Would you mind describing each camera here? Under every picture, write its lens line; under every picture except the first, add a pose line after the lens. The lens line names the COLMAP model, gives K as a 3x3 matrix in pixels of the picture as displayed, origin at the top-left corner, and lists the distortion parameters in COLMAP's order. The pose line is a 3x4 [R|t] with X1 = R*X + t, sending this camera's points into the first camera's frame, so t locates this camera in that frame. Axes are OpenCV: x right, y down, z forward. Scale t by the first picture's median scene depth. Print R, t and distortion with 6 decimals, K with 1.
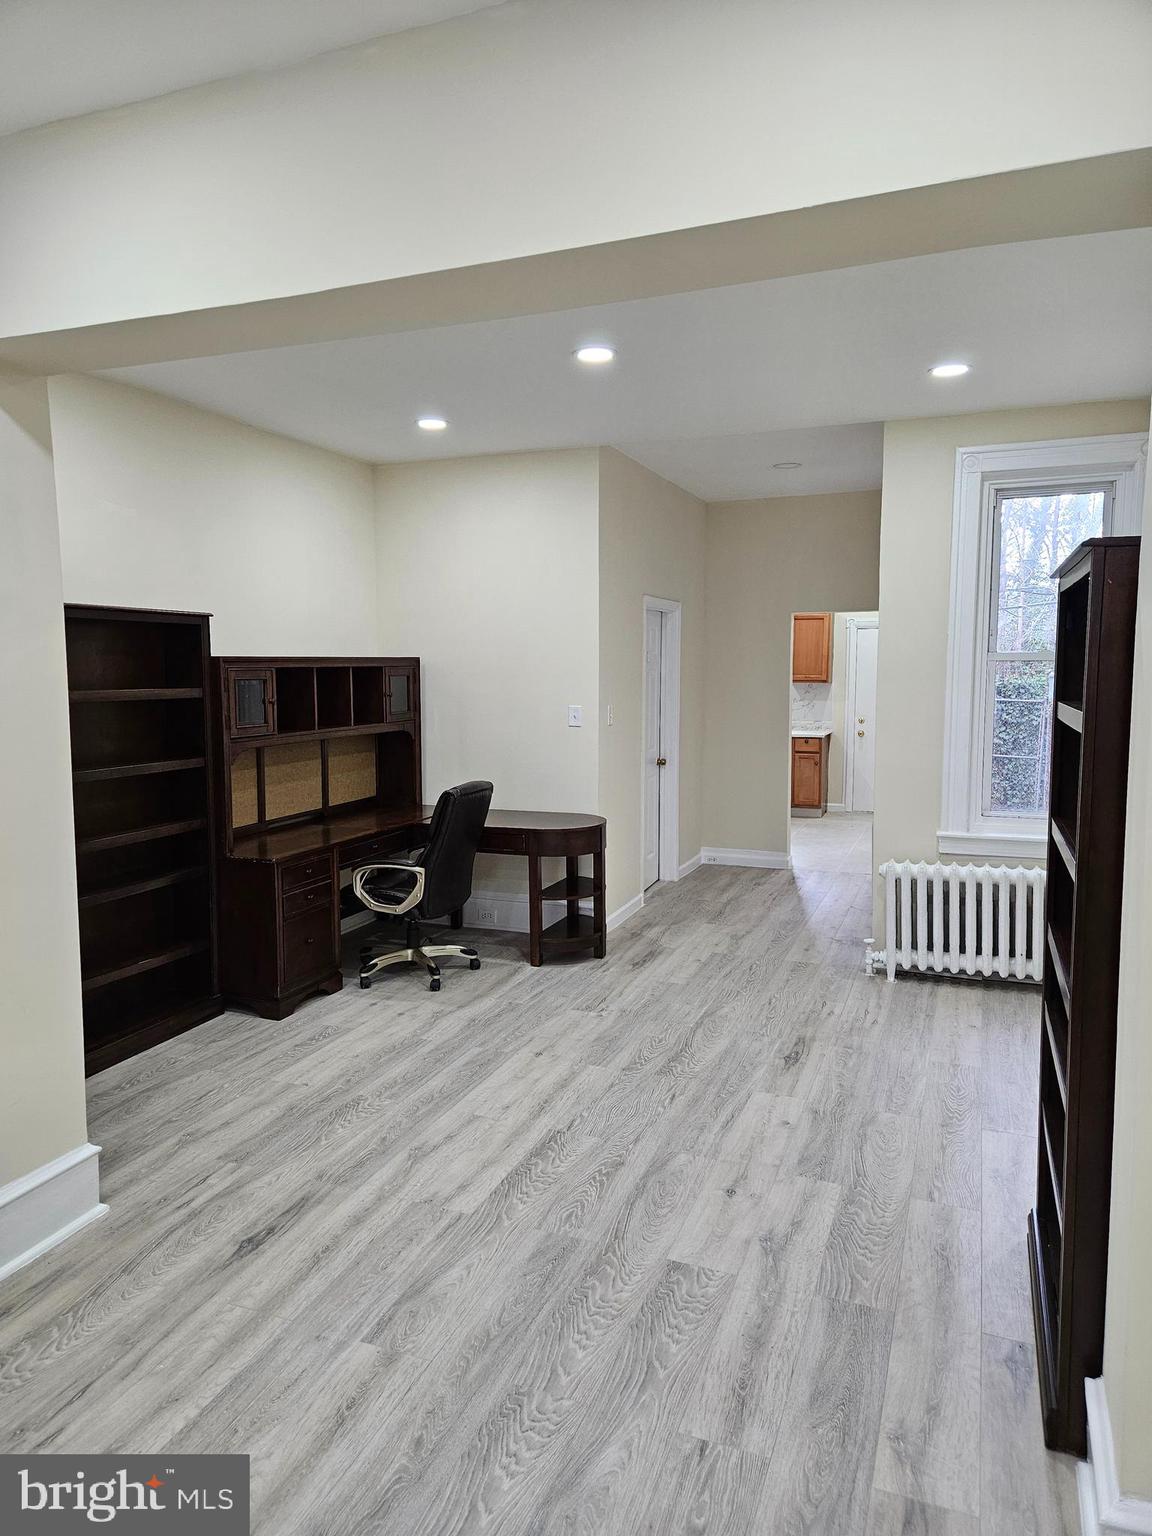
lens RADIAL K [[1015.9, 0, 576.0], [0, 1015.9, 768.0], [0, 0, 1]] dist [0.004628, -0.025154]
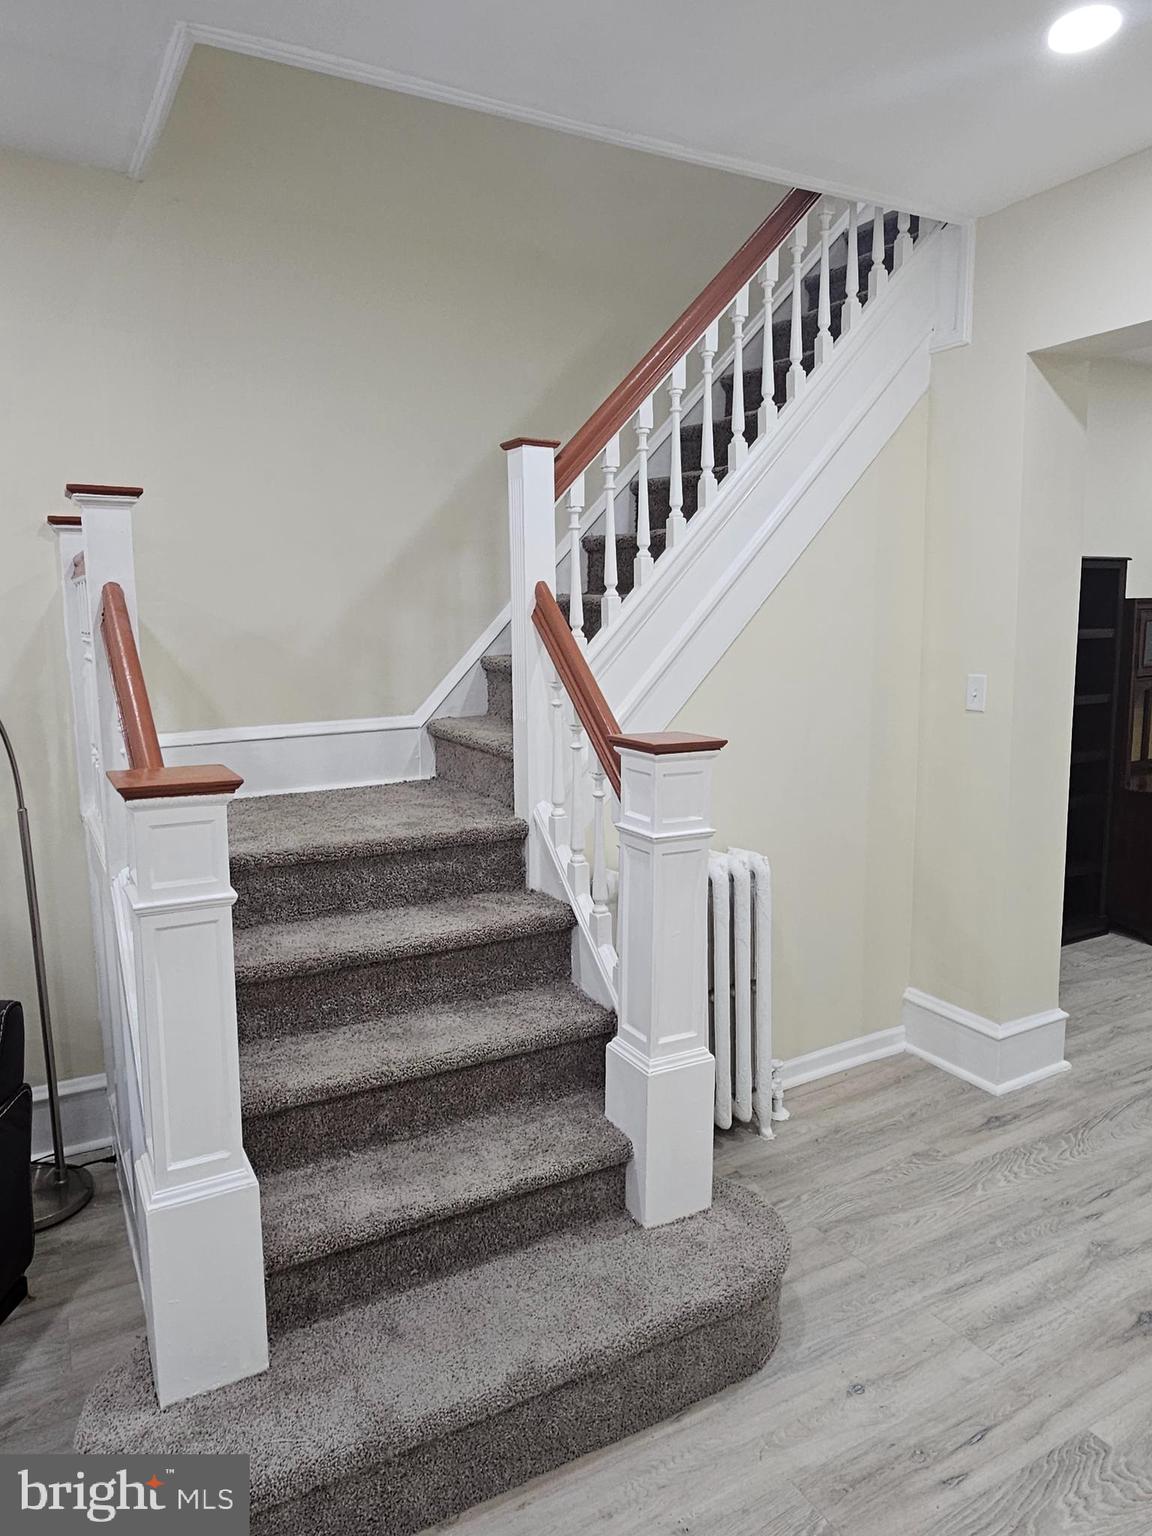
lens RADIAL K [[1026.6, 0, 569.1], [0, 1026.6, 735.1], [0, 0, 1]] dist [0.002861, -0.000900]
pose [[0.772307, 0.073431, -0.630991, -0.154552], [-0.057948, 0.997299, 0.045133, 0.022705], [0.632600, 0.001708, 0.774476, -0.257583]]
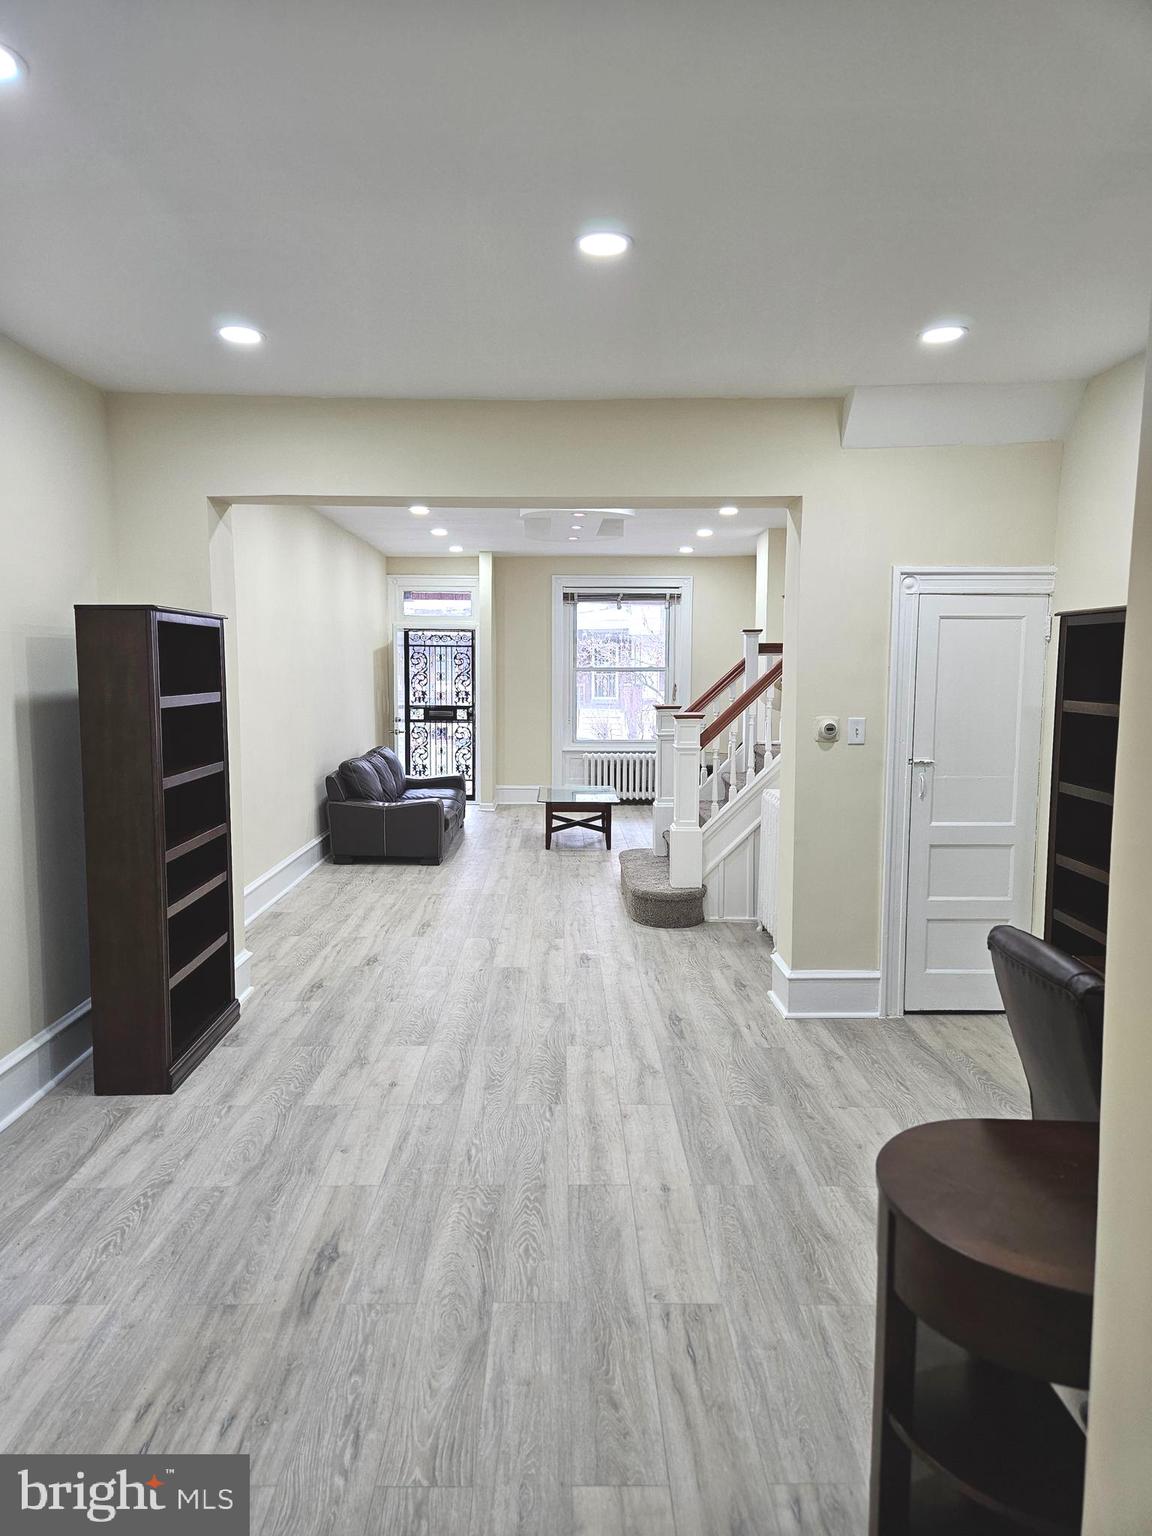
lens RADIAL K [[1015.9, 0, 576.0], [0, 1015.9, 768.0], [0, 0, 1]] dist [0.004628, -0.025154]
pose [[-0.926098, 0.036436, -0.375519, 0.351346], [-0.041214, 0.979599, 0.196691, -0.203792], [0.375025, 0.197631, -0.905703, 1.880727]]
